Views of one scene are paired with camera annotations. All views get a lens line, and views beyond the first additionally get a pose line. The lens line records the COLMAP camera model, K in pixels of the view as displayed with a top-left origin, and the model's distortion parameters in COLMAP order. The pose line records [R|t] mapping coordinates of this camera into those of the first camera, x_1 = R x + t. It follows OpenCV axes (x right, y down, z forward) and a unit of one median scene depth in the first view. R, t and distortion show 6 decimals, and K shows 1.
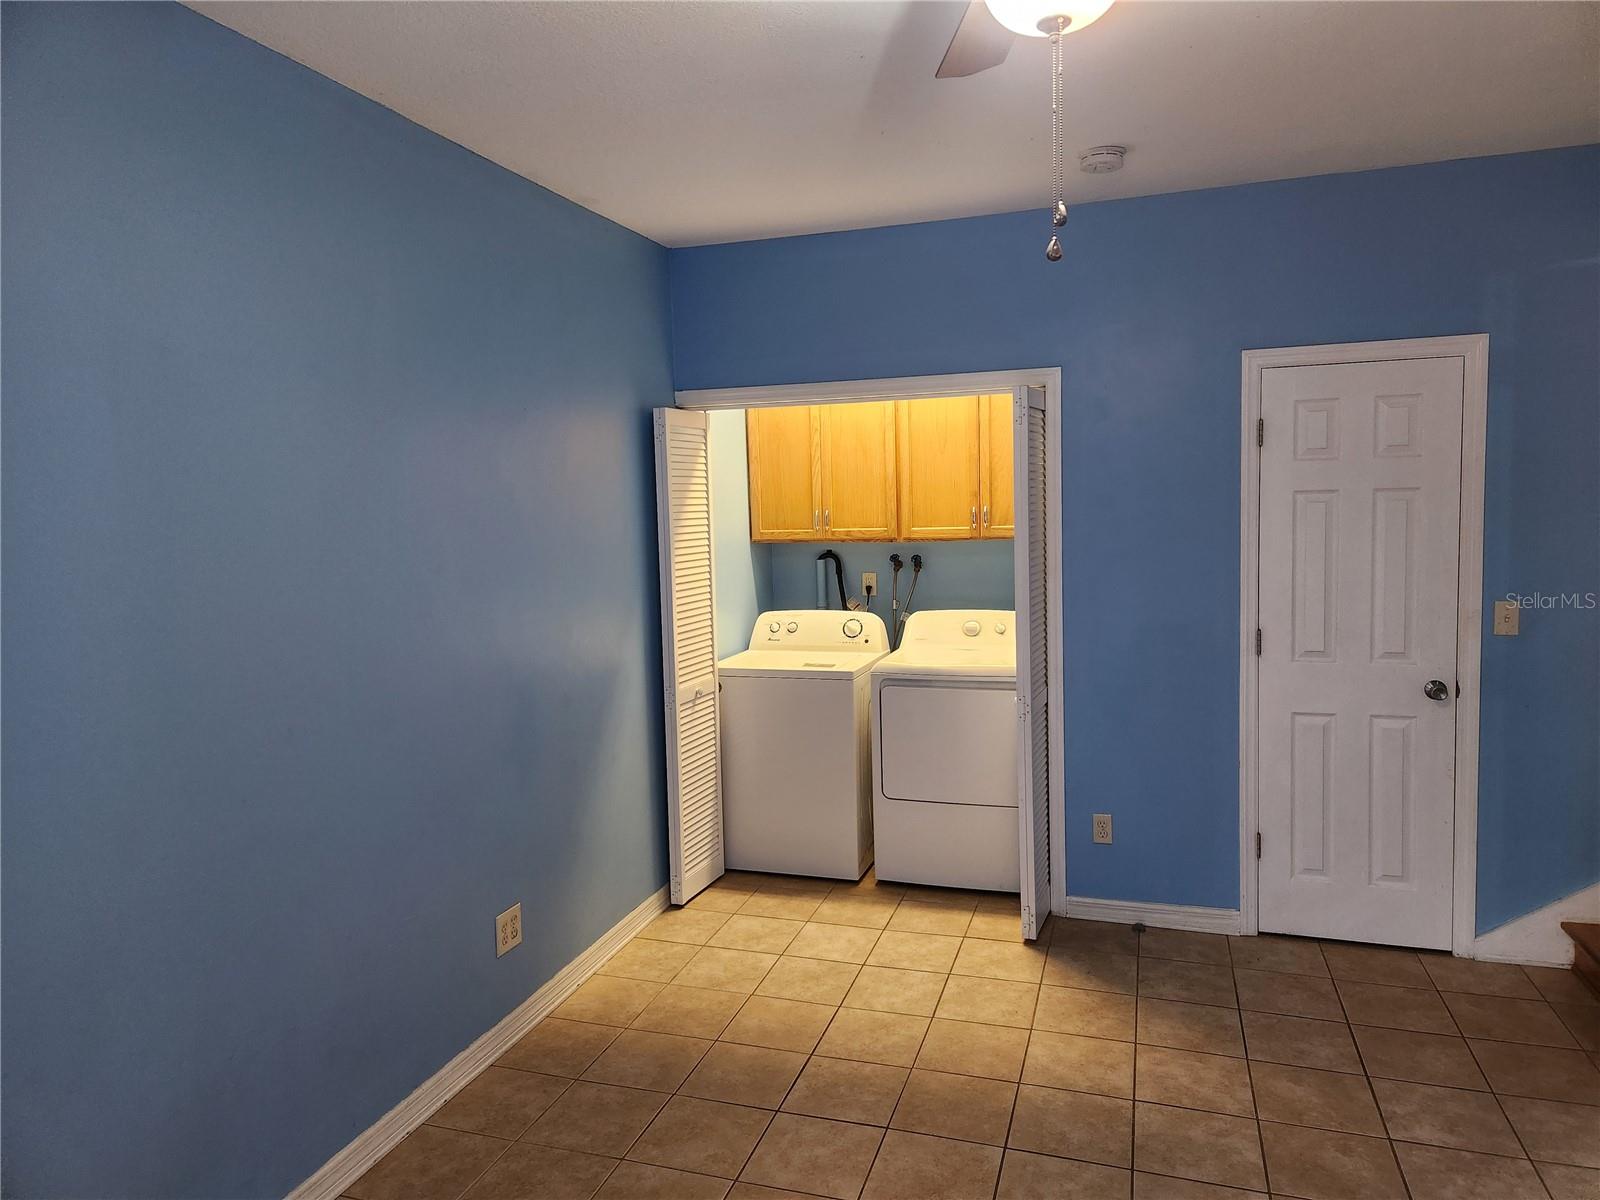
lens RADIAL K [[1078.7, 0, 820.7], [0, 1078.7, 598.7], [0, 0, 1]] dist [0.072239, -0.043104]
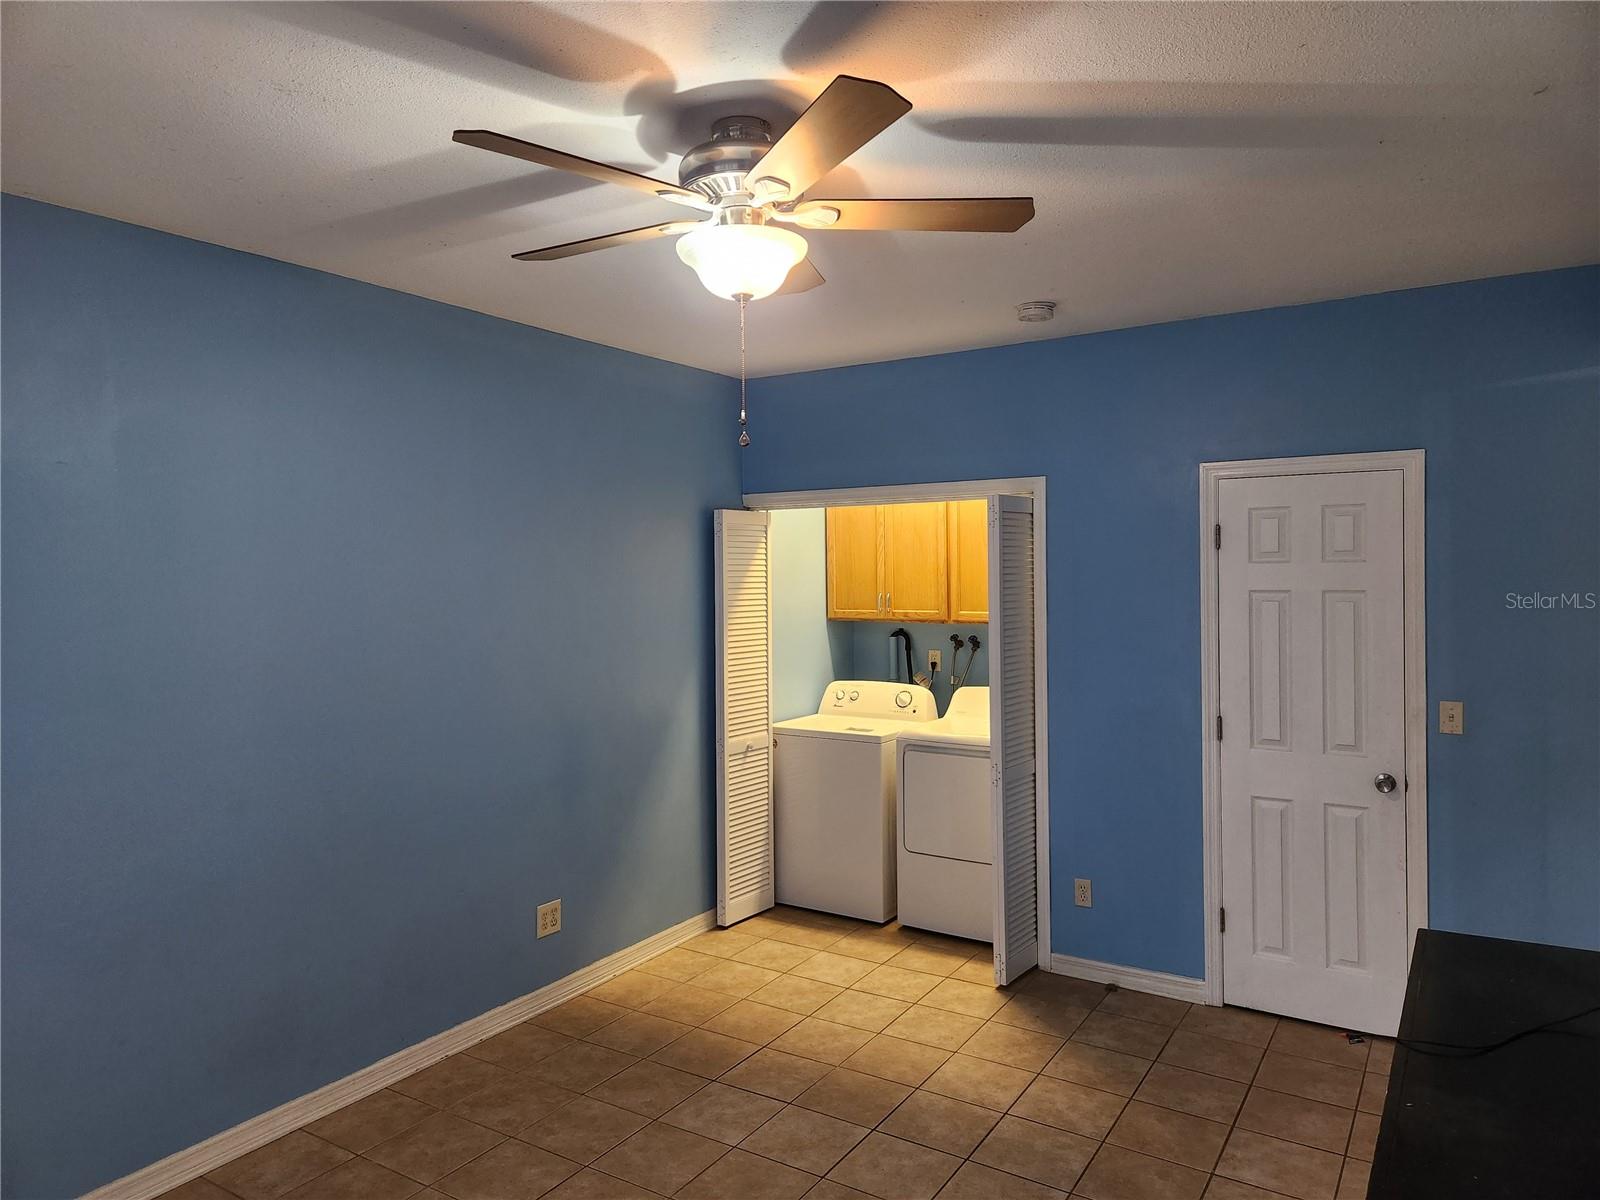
lens RADIAL K [[1091.0, 0, 800.0], [0, 1091.0, 600.0], [0, 0, 1]] dist [0.053239, -0.003911]
pose [[0.966003, 0.024570, -0.257362, 0.282344], [-0.040684, 0.997518, -0.057472, -0.007531], [0.255311, 0.065989, 0.964604, -0.172318]]
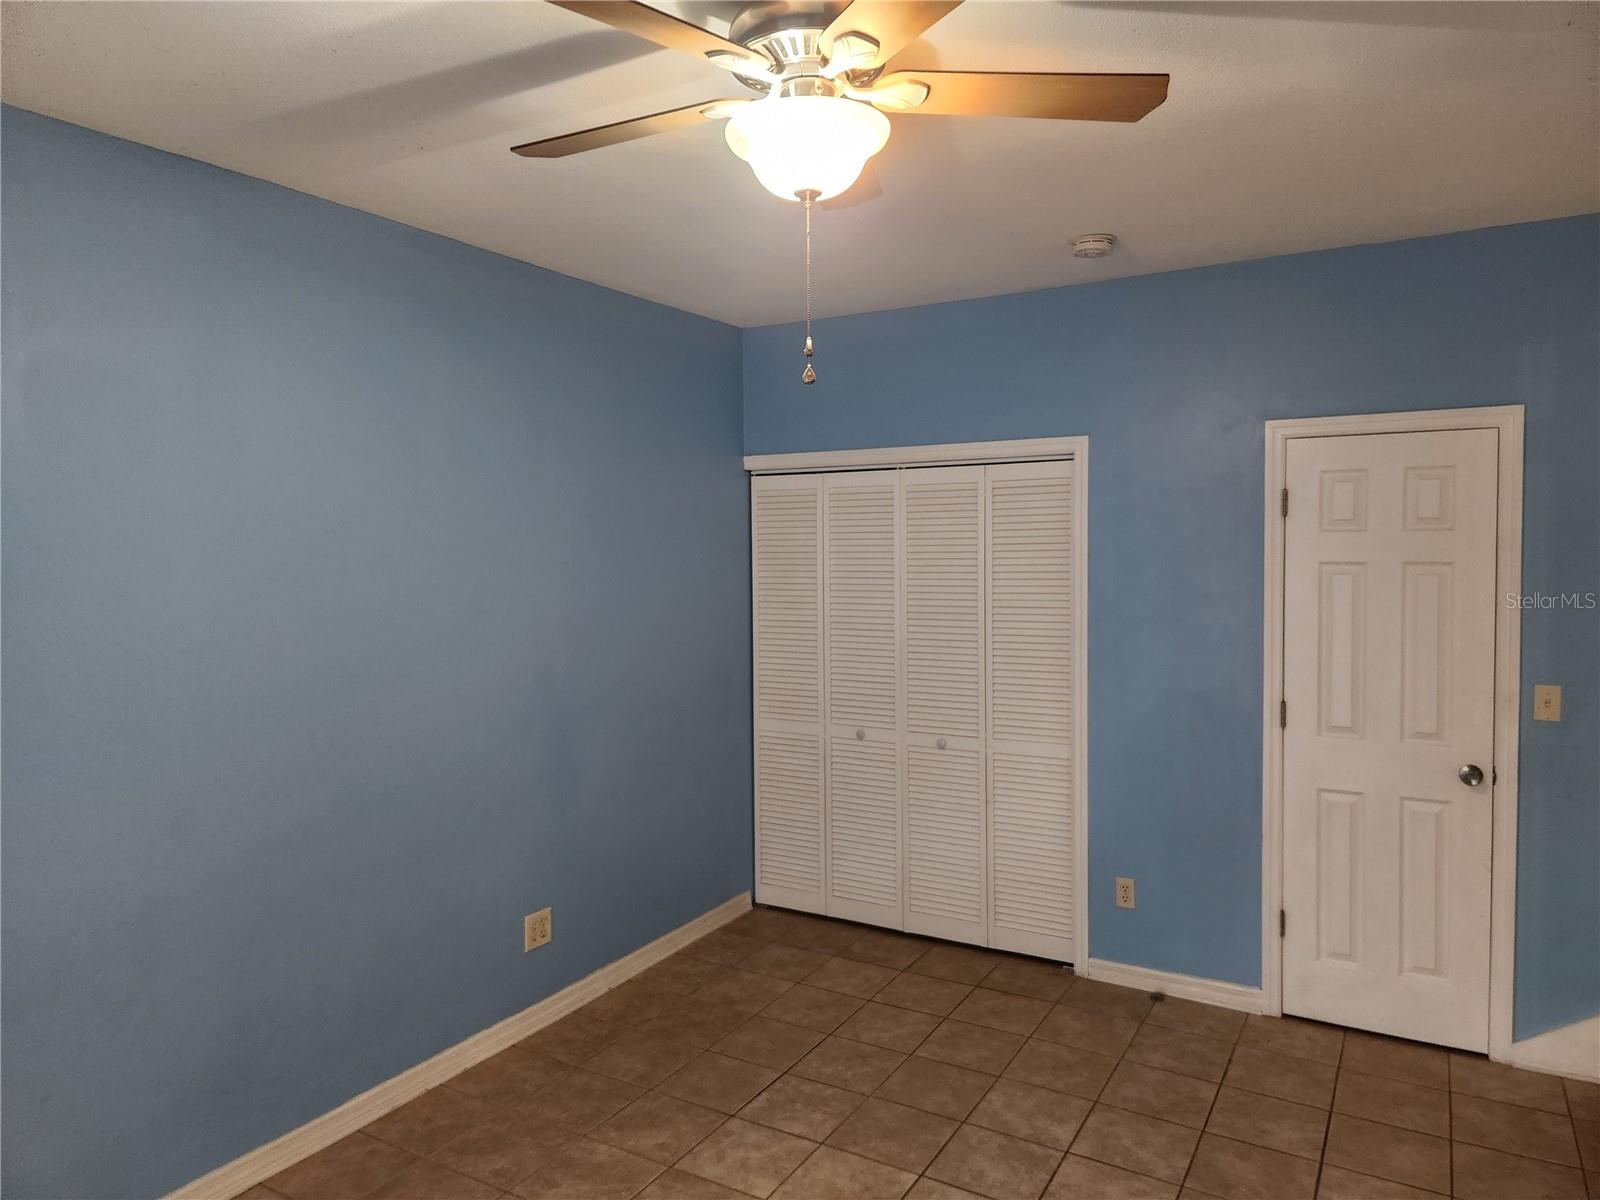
lens RADIAL K [[1096.8, 0, 800.0], [0, 1096.8, 600.0], [0, 0, 1]] dist [0.062845, -0.047108]
pose [[0.974374, 0.031163, -0.222763, 0.200535], [-0.039415, 0.998688, -0.032692, -0.013329], [0.221452, 0.040634, 0.974324, -0.074152]]
